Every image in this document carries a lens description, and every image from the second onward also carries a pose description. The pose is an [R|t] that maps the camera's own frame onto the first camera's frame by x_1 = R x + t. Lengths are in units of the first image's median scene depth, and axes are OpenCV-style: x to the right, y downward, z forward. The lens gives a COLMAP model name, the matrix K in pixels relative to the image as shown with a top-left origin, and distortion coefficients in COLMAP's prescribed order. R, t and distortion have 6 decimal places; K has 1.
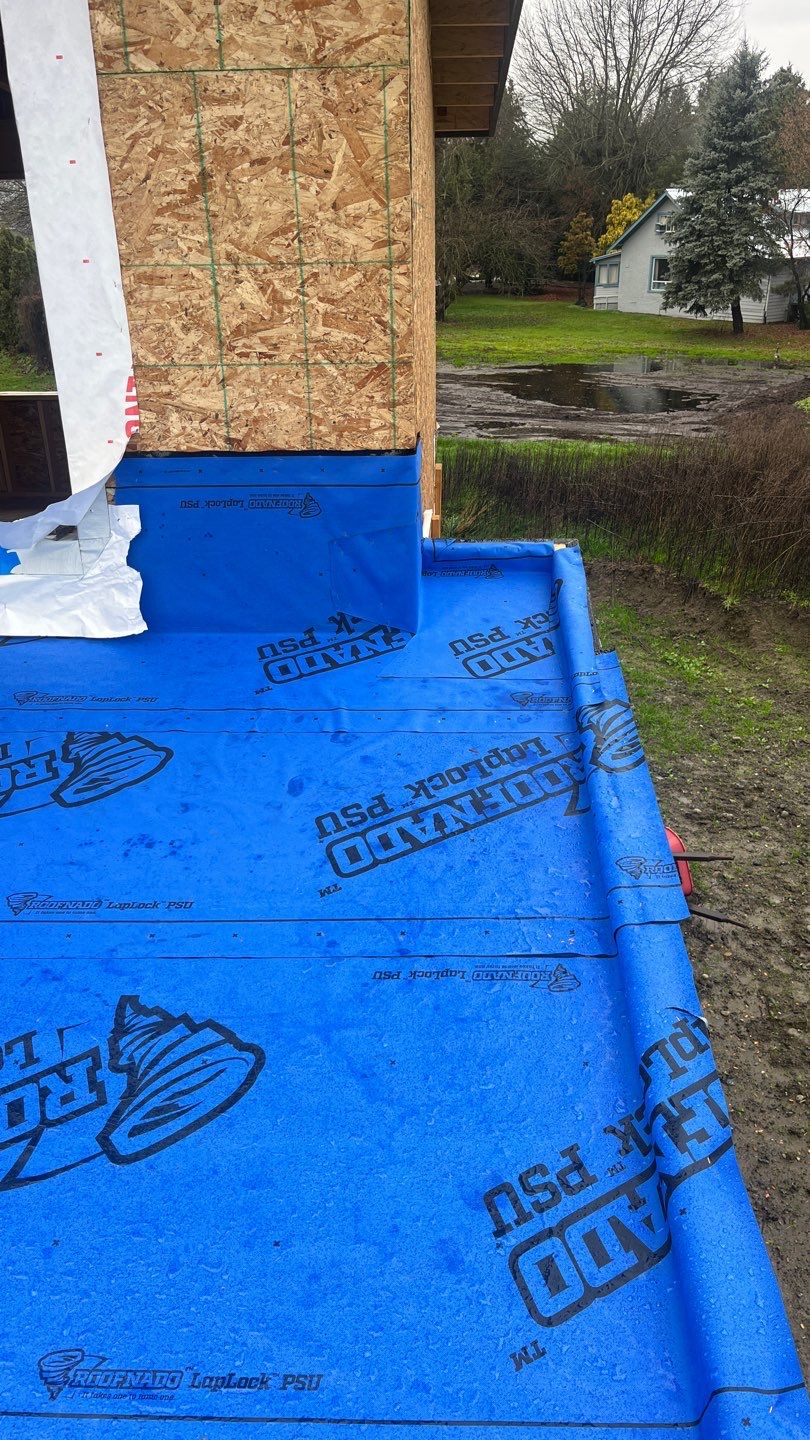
lens RADIAL K [[1096.5, 0, 411.2], [0, 1096.5, 727.5], [0, 0, 1]] dist [0.054497, -0.059649]
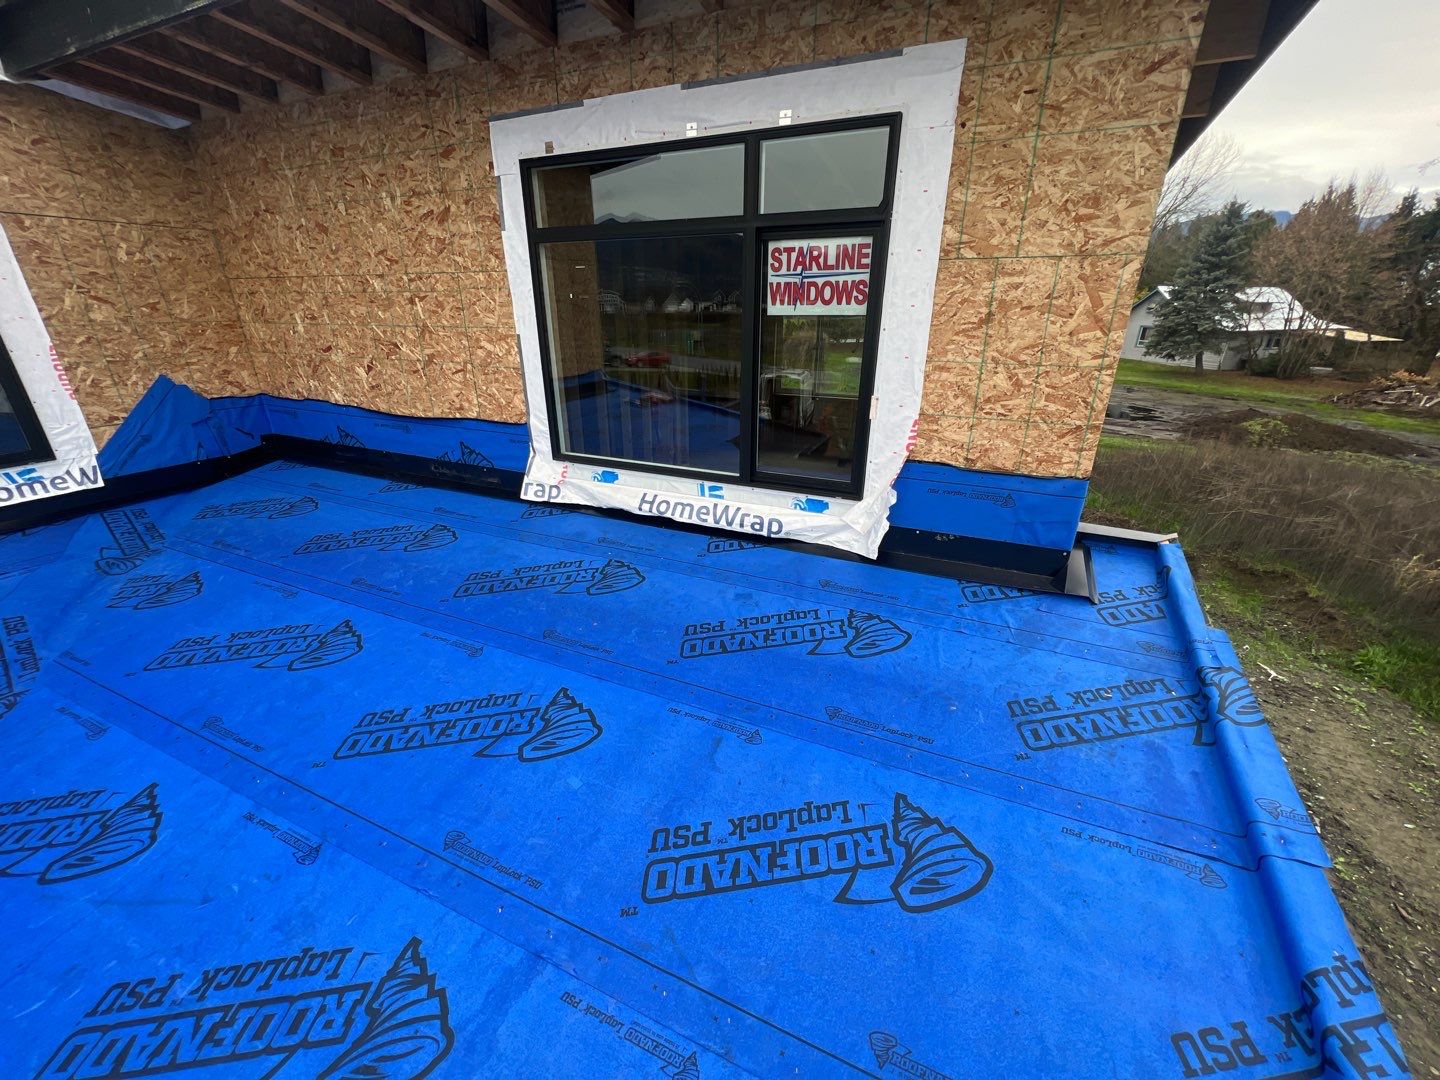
lens RADIAL K [[580.3, 0, 722.0], [0, 580.3, 535.9], [0, 0, 1]] dist [0.000237, 0.000176]
pose [[0.924813, 0.158589, -0.345791, -0.203374], [-0.171754, 0.985111, -0.007554, -0.075295], [0.339444, 0.066377, 0.938281, 0.023795]]
